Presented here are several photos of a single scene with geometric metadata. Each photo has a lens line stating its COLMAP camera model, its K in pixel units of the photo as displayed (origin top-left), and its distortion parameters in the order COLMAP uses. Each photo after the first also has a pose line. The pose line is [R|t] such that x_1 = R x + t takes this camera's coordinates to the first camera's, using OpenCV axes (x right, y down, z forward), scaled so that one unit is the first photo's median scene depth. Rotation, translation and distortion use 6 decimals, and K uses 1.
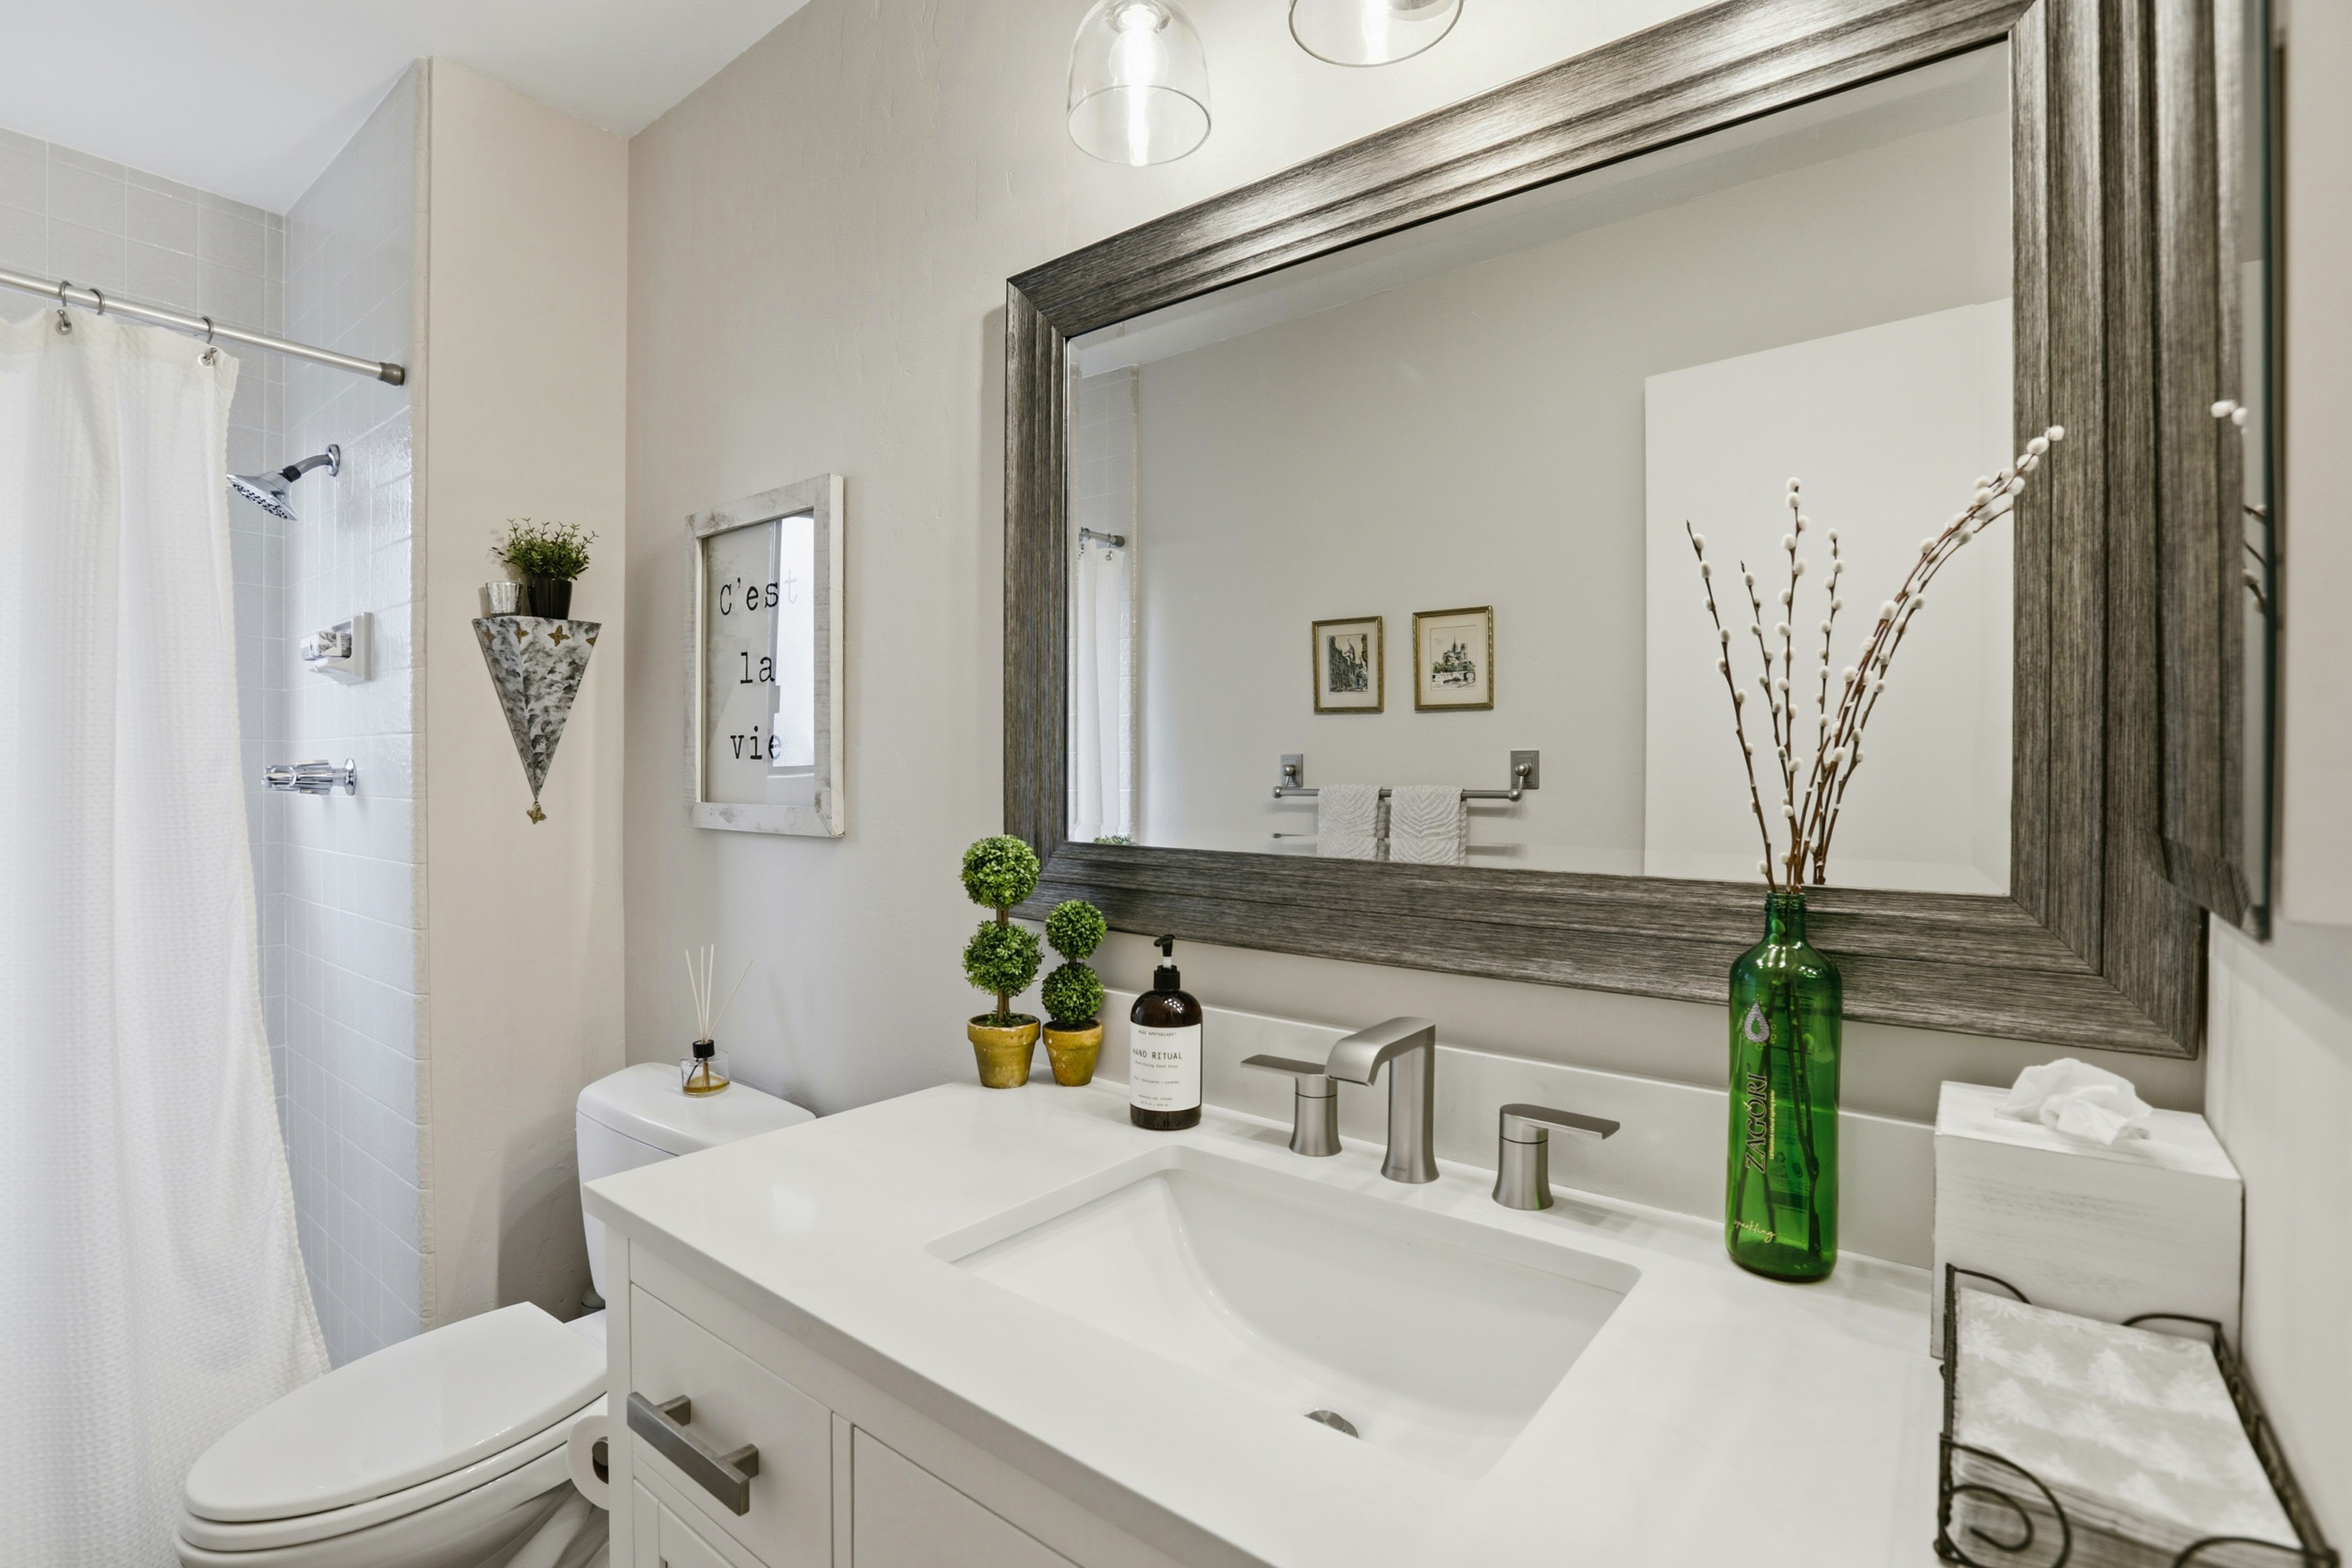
lens RADIAL K [[1096.1, 0, 1178.6], [0, 1096.1, 775.4], [0, 0, 1]] dist [-0.043198, 0.012170]
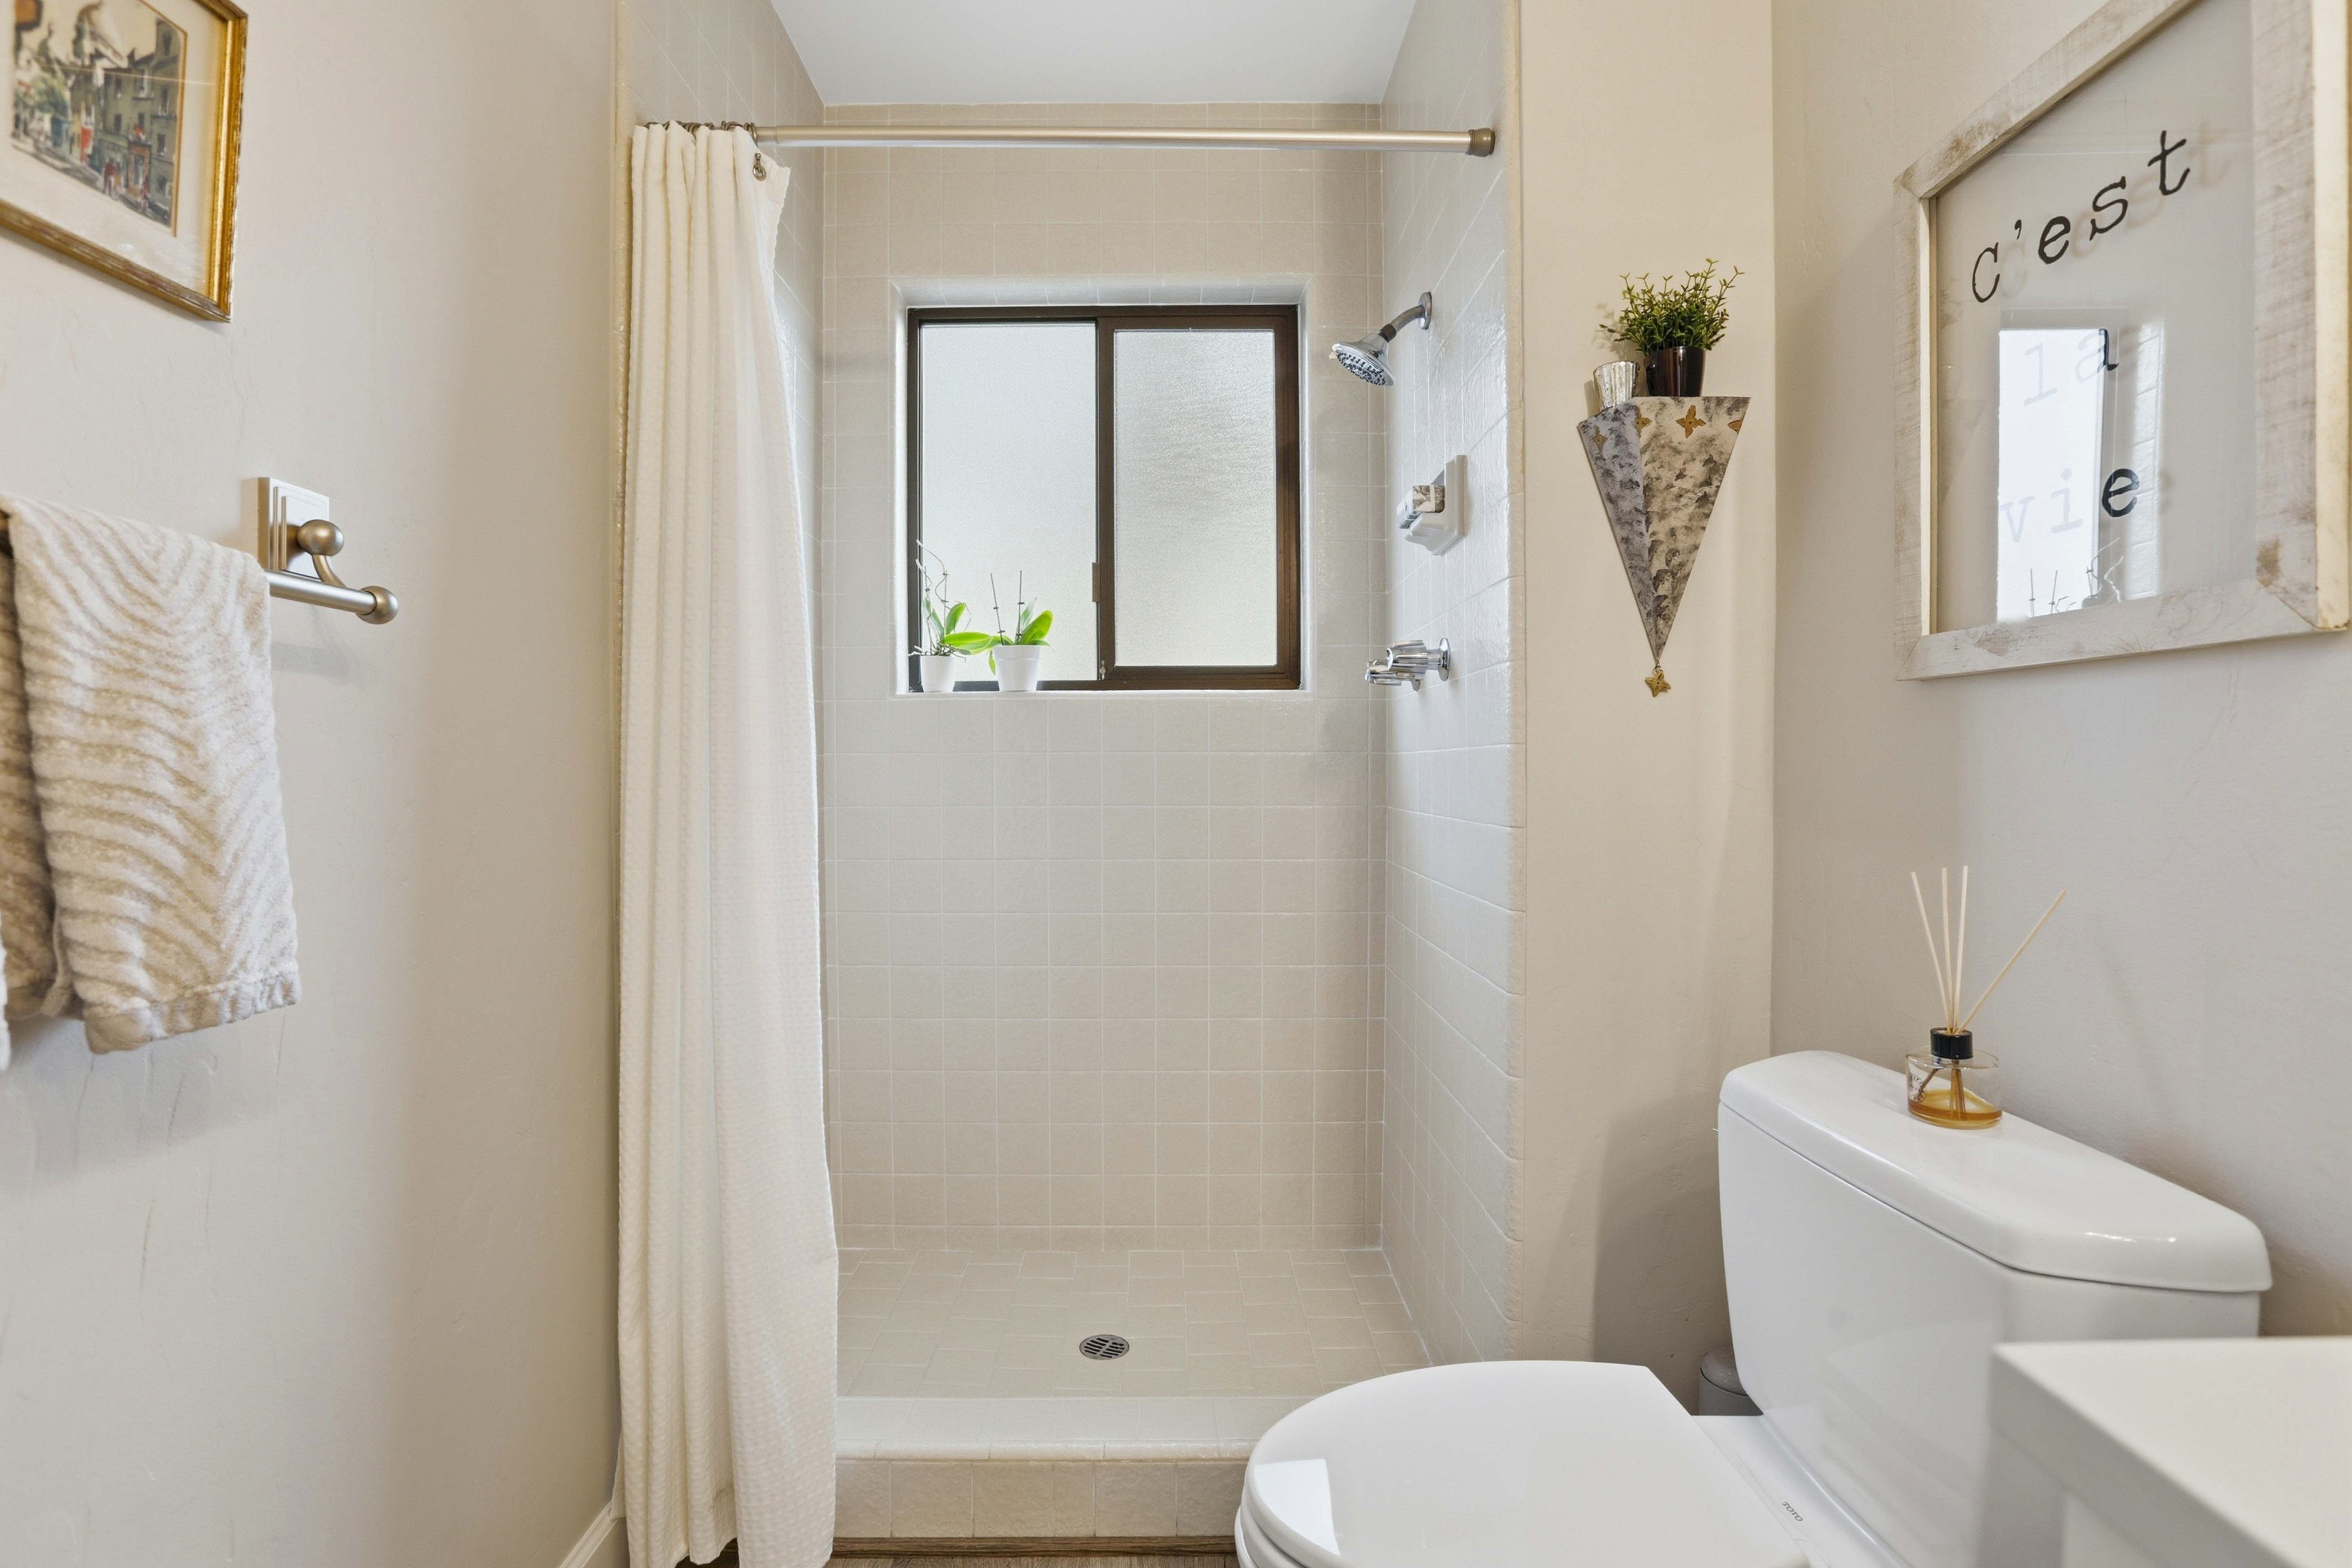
lens RADIAL K [[1096.1, 0, 1155.9], [0, 1096.1, 783.9], [0, 0, 1]] dist [-0.043198, 0.012170]
pose [[0.605576, 0.011306, -0.795707, -0.221654], [-0.000800, 0.999907, 0.013598, 0.097504], [0.795787, -0.007598, 0.605529, 0.295036]]
